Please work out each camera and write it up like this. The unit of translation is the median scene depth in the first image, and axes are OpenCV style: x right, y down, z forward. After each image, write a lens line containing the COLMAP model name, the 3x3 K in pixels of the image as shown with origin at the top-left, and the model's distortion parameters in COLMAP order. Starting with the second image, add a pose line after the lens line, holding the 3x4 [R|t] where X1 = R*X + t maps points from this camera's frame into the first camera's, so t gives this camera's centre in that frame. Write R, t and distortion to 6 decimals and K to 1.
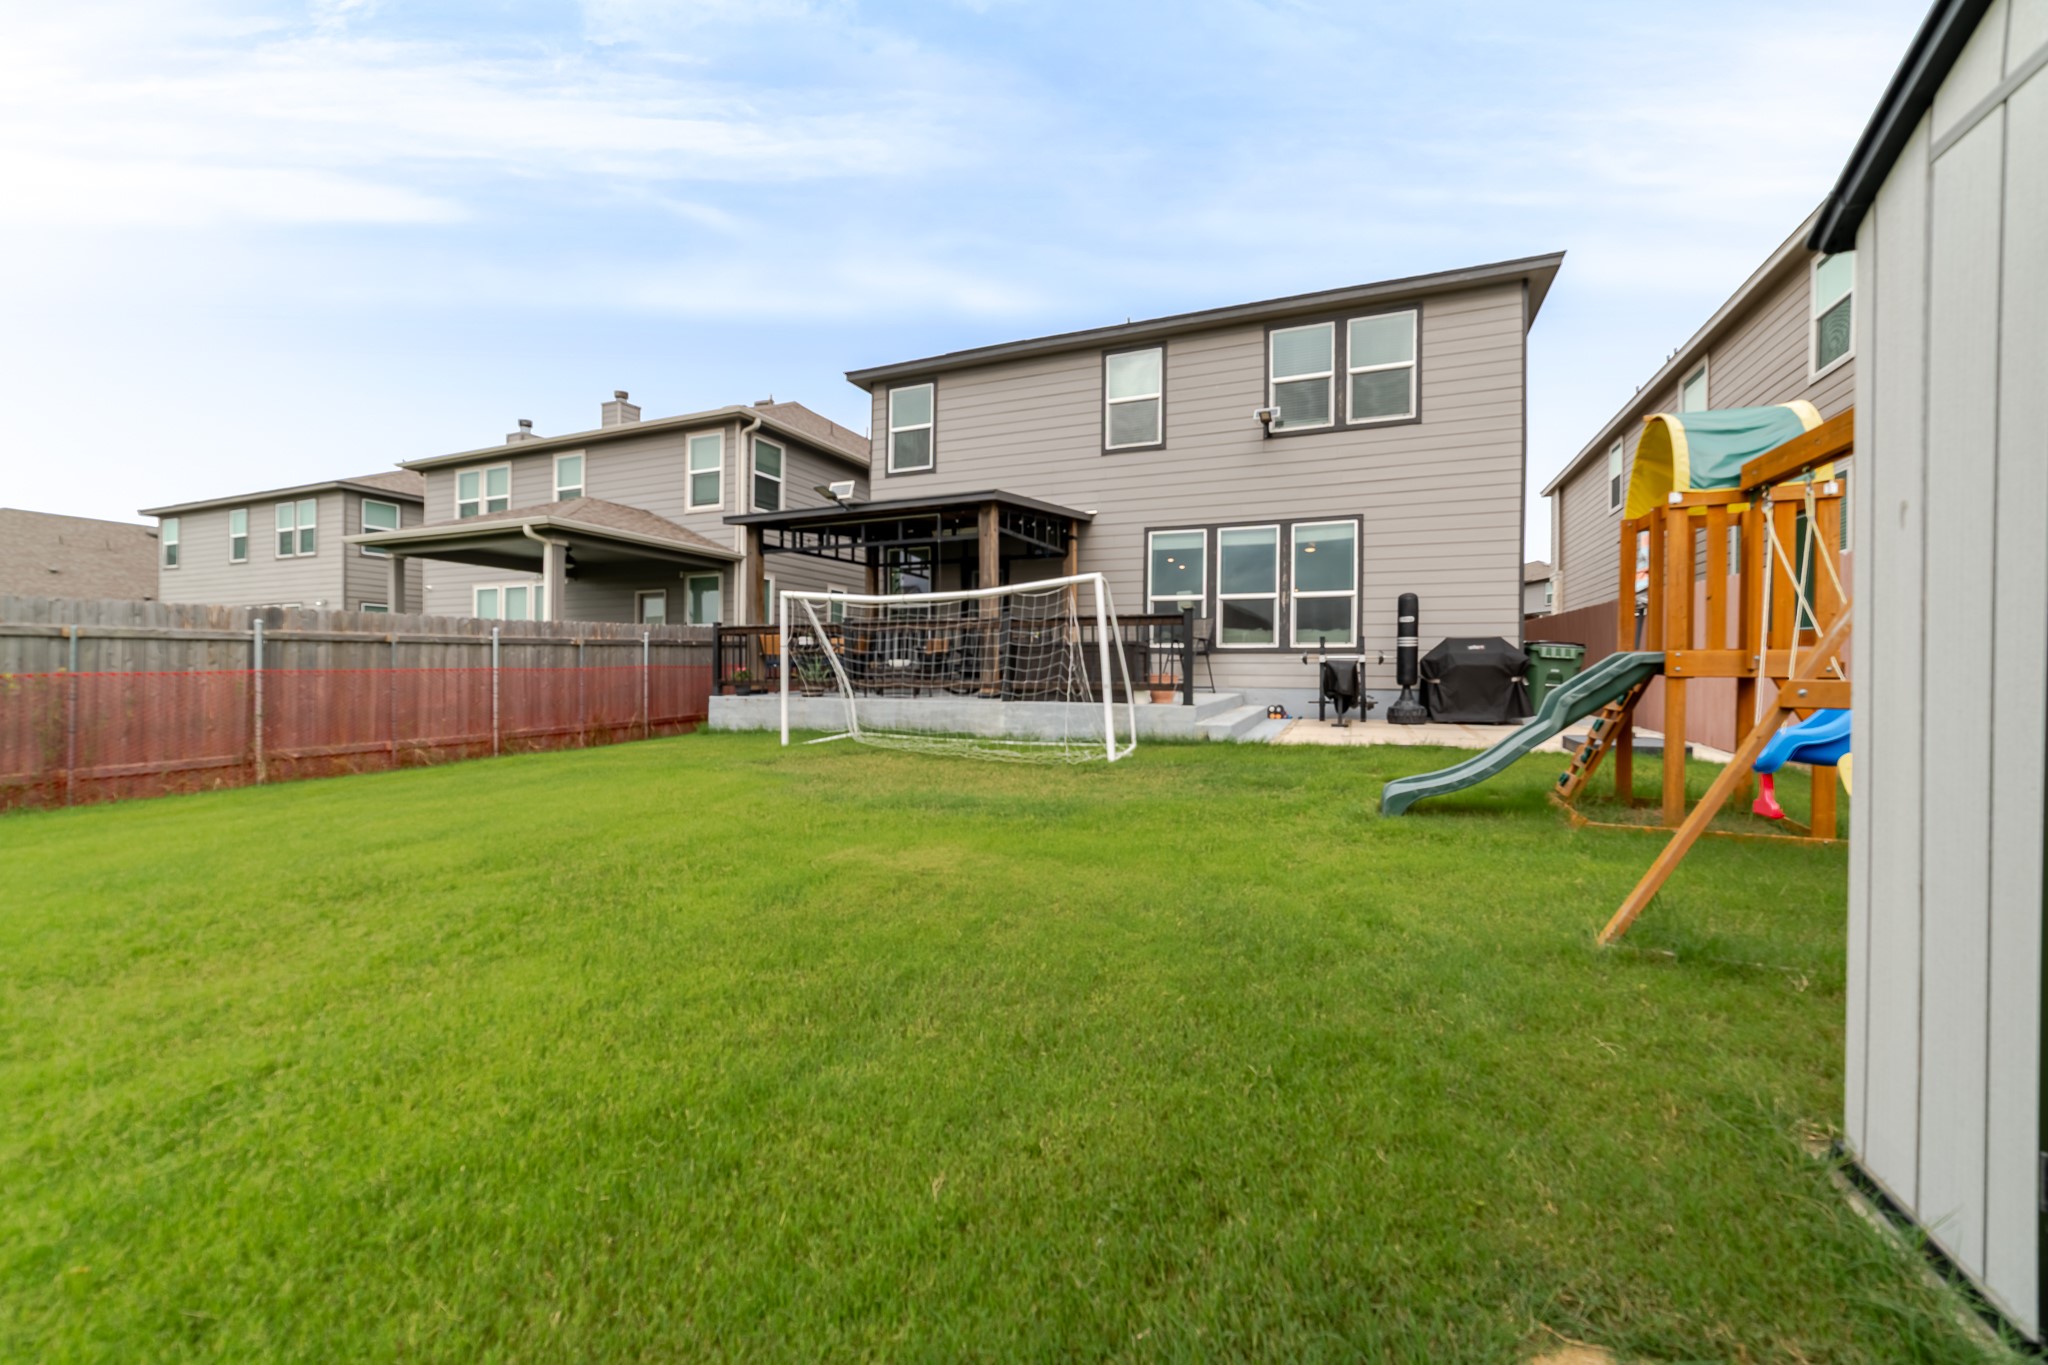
lens RADIAL K [[794.0, 0, 1020.5], [0, 794.0, 674.8], [0, 0, 1]] dist [-0.013151, 0.003002]
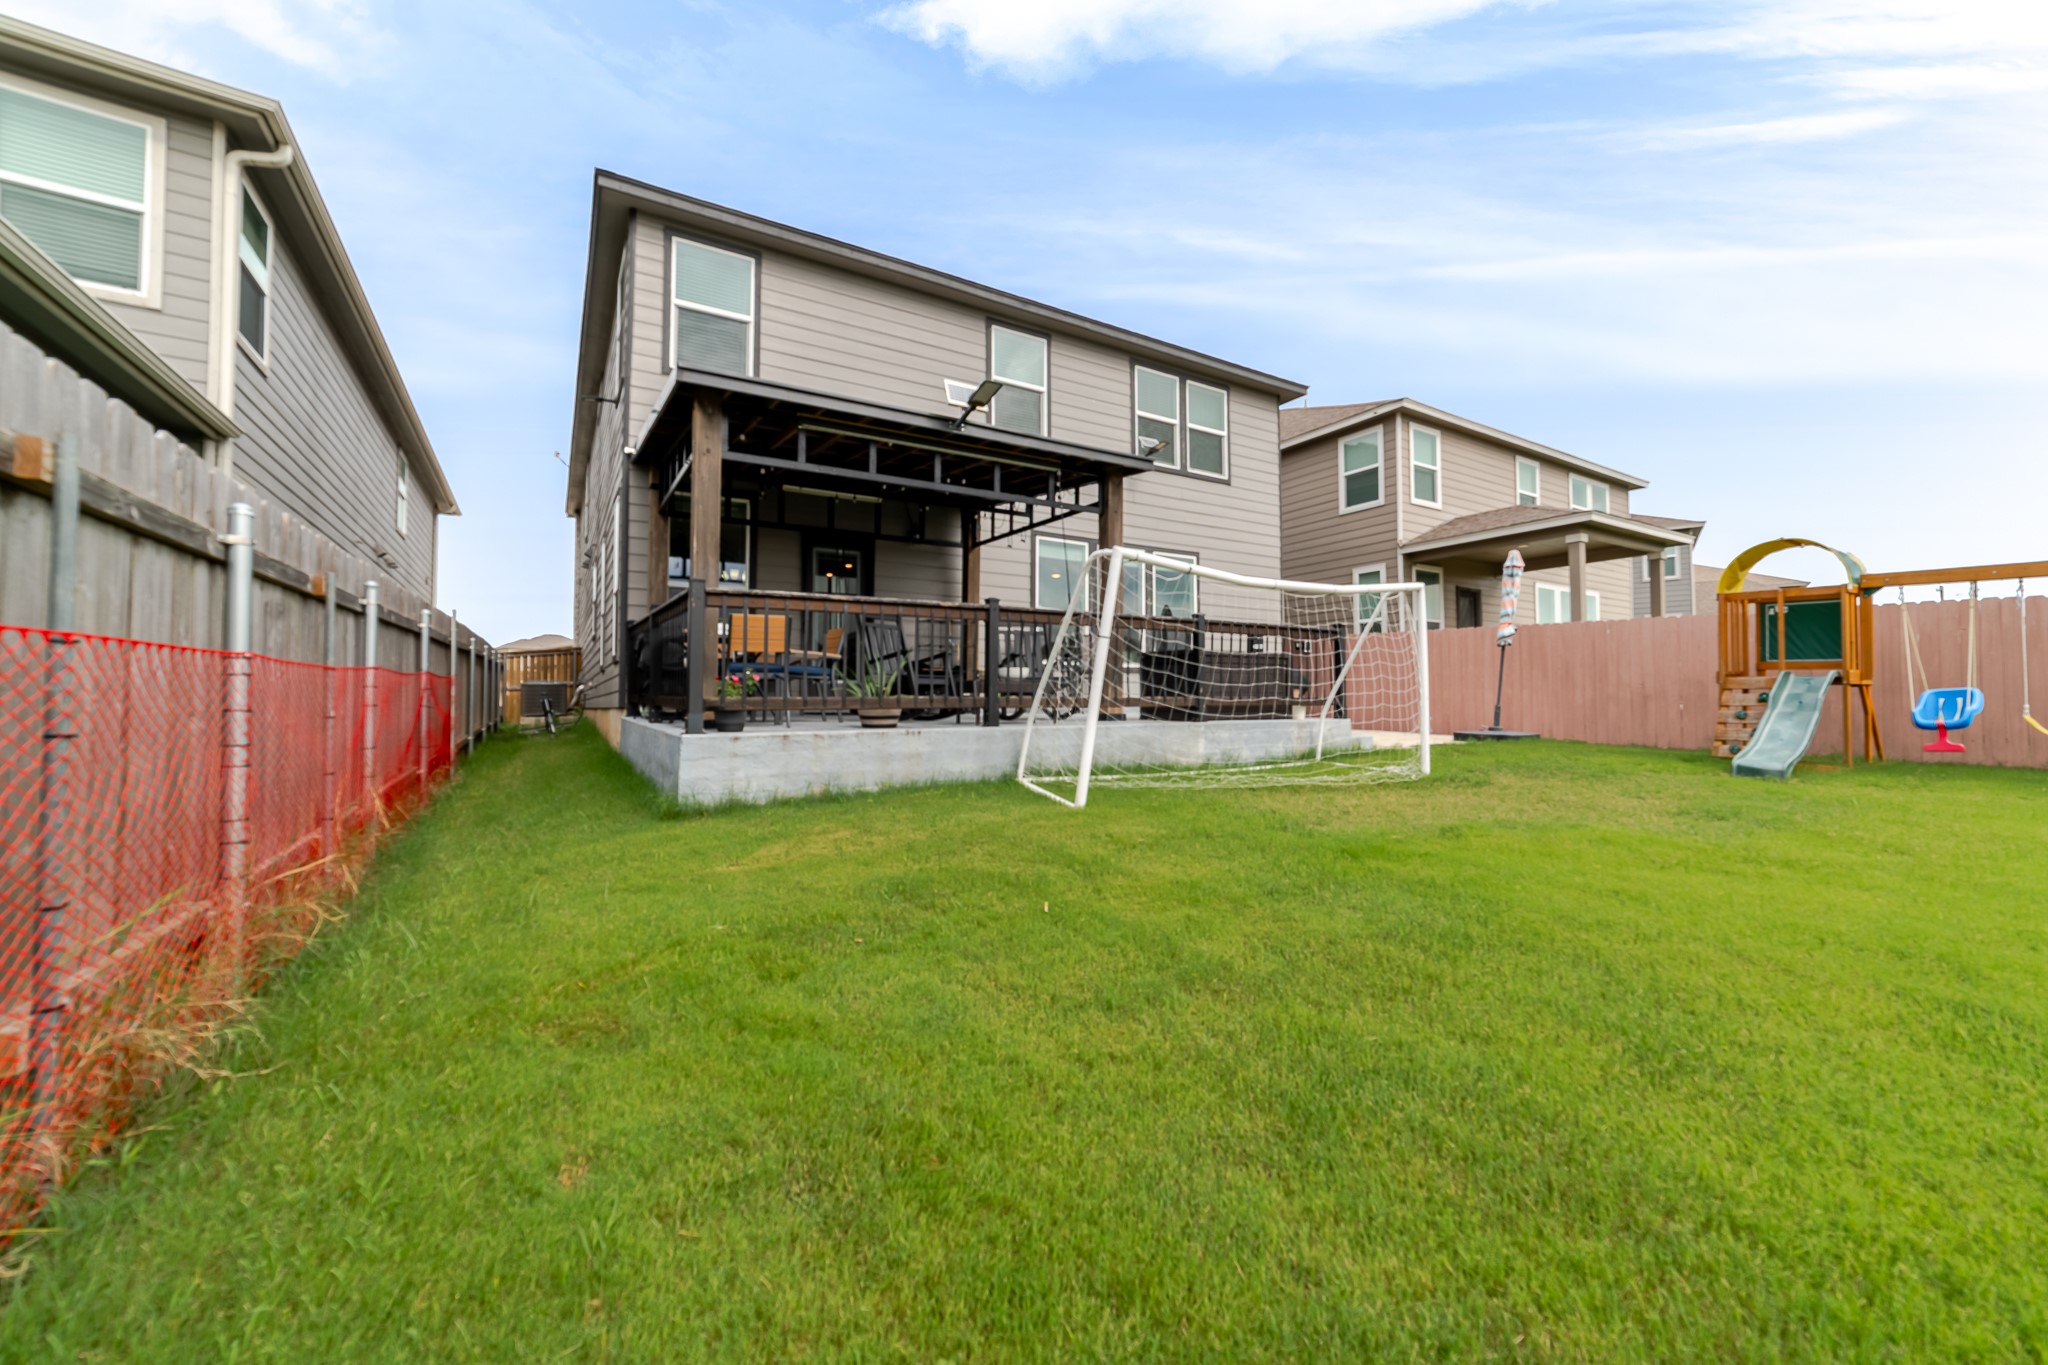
lens RADIAL K [[794.0, 0, 1024.4], [0, 794.0, 684.1], [0, 0, 1]] dist [-0.013151, 0.003002]
pose [[0.572737, 0.007149, 0.819708, -0.661047], [0.007595, 0.999873, -0.014027, 0.002807], [-0.819704, 0.014260, 0.572609, 0.552320]]
